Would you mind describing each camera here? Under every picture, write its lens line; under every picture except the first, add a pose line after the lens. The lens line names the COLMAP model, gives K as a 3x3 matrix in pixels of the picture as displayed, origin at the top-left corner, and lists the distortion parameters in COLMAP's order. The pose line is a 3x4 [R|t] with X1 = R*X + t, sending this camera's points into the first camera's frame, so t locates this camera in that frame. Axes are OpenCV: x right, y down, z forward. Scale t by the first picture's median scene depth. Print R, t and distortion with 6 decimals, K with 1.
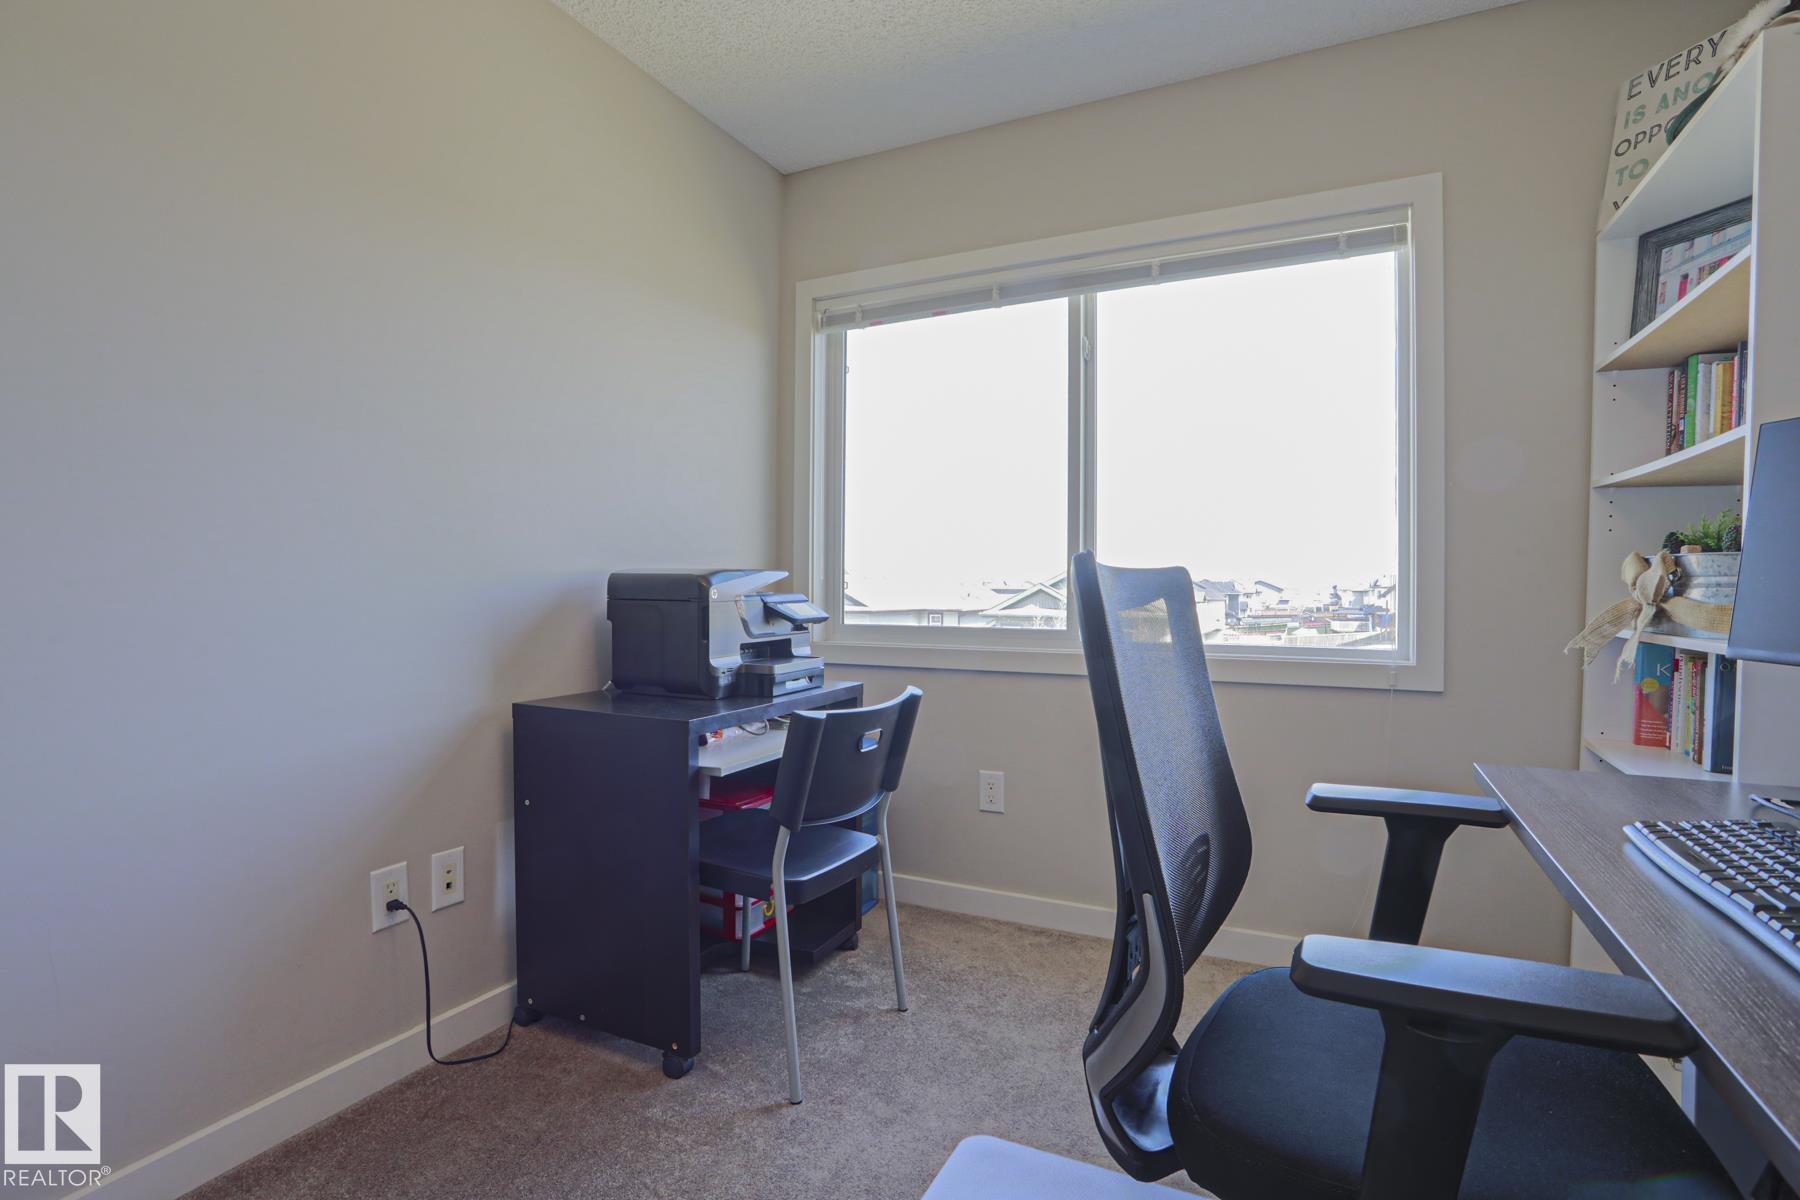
lens RADIAL K [[873.4, 0, 887.0], [0, 873.4, 594.6], [0, 0, 1]] dist [-0.063955, 0.024786]
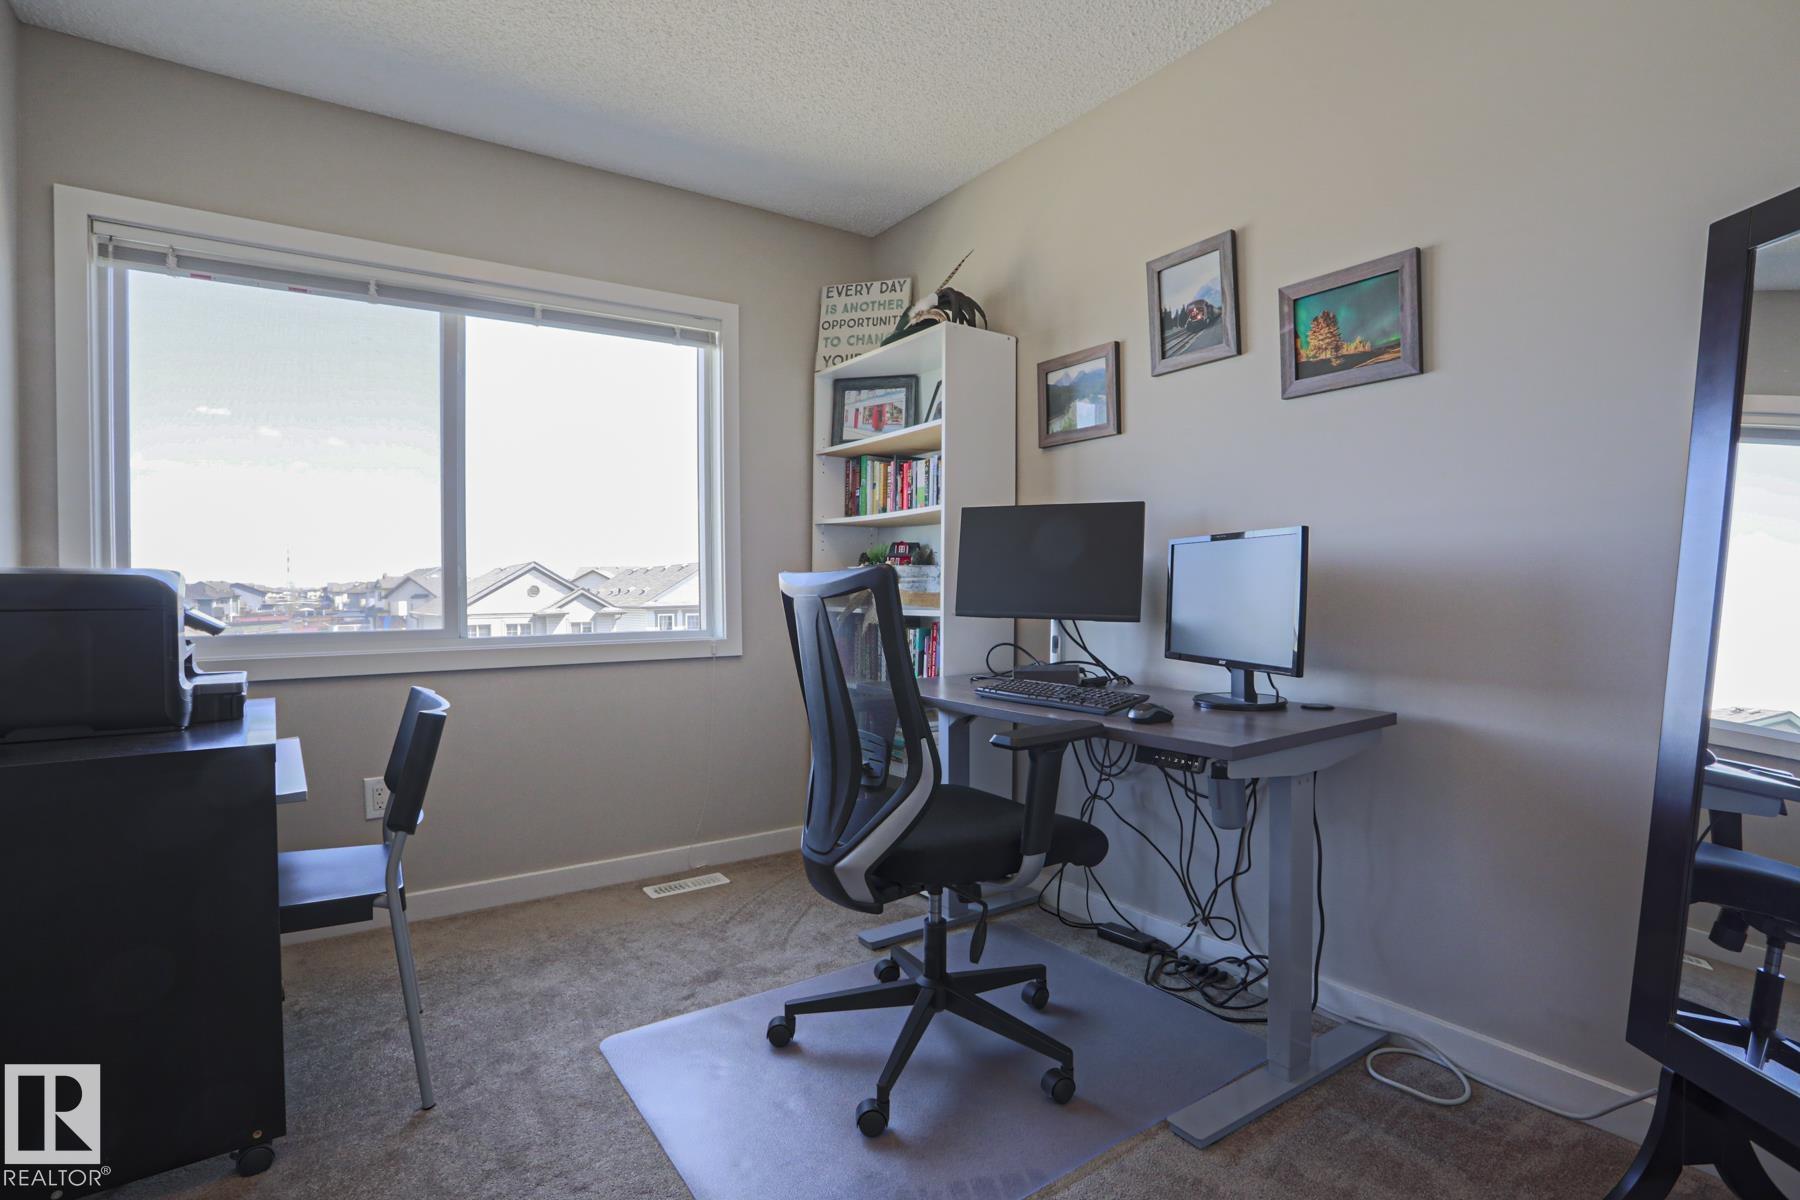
lens RADIAL K [[873.4, 0, 891.2], [0, 873.4, 595.4], [0, 0, 1]] dist [-0.063955, 0.024786]
pose [[0.481204, -0.018675, 0.876410, -0.571225], [0.019164, 0.999758, 0.010782, -0.001413], [-0.876399, 0.011607, 0.481446, 0.039484]]
